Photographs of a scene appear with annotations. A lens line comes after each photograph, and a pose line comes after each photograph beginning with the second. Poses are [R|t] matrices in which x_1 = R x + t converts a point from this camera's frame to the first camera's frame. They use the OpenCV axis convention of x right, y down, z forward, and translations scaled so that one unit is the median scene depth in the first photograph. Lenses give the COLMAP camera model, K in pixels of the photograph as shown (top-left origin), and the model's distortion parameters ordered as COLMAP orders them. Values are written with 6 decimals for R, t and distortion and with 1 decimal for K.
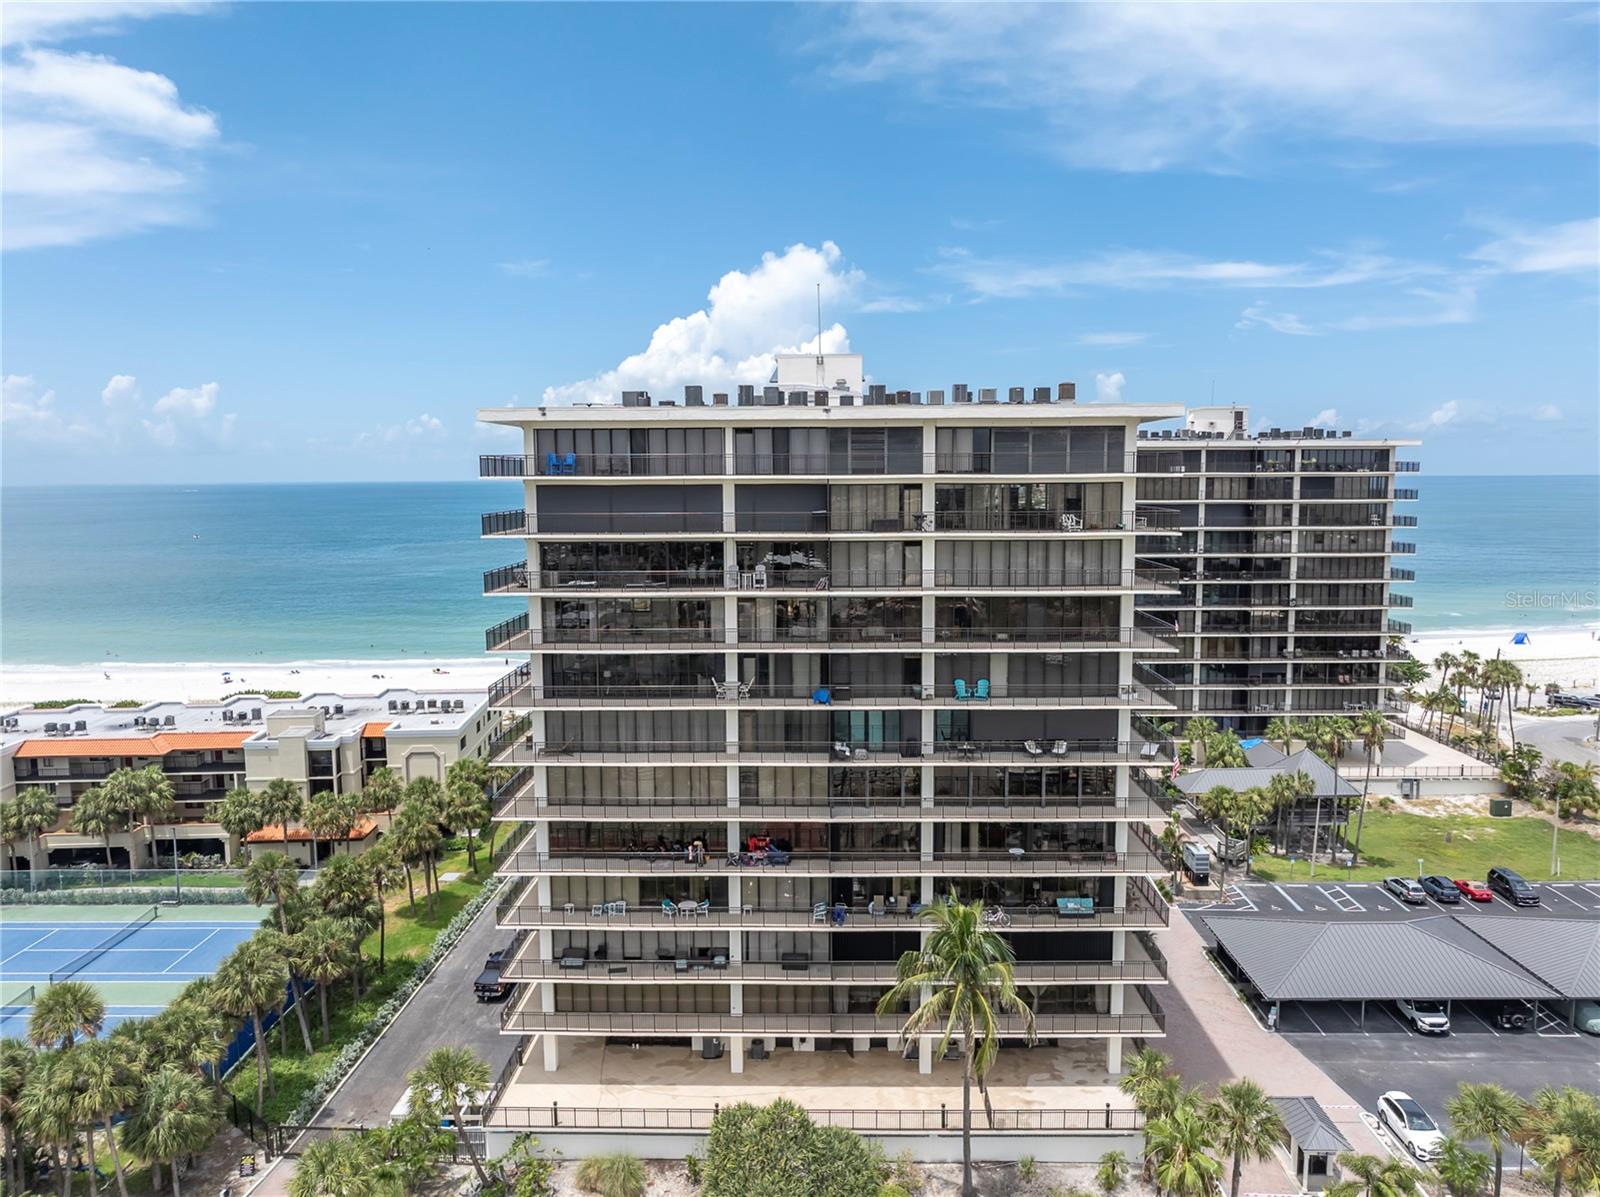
lens RADIAL K [[1140.7, 0, 807.2], [0, 1140.7, 591.4], [0, 0, 1]] dist [-0.039075, 0.030162]
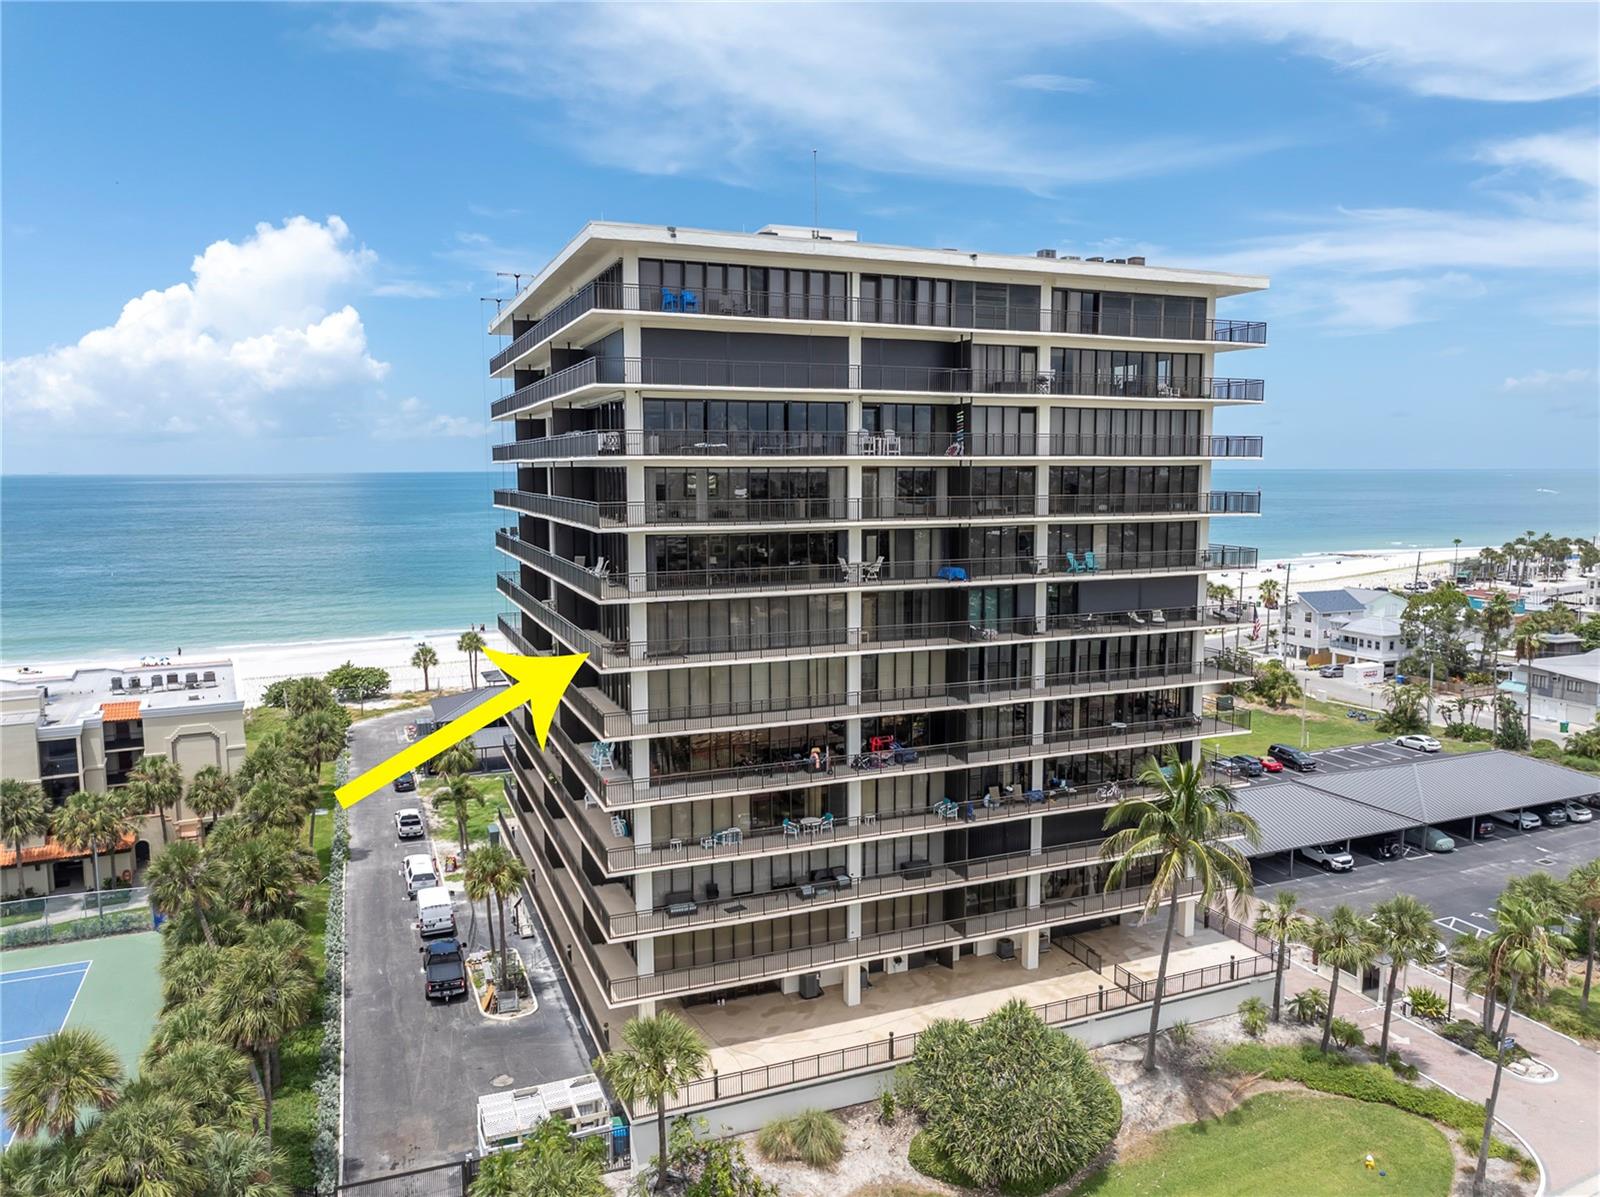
lens RADIAL K [[1135.6, 0, 844.5], [0, 1135.6, 574.7], [0, 0, 1]] dist [-0.025547, 0.007418]
pose [[0.913861, -0.036487, 0.404385, -0.383248], [0.039409, 0.999223, 0.001098, 0.078431], [-0.404110, 0.014934, 0.914588, 0.169205]]
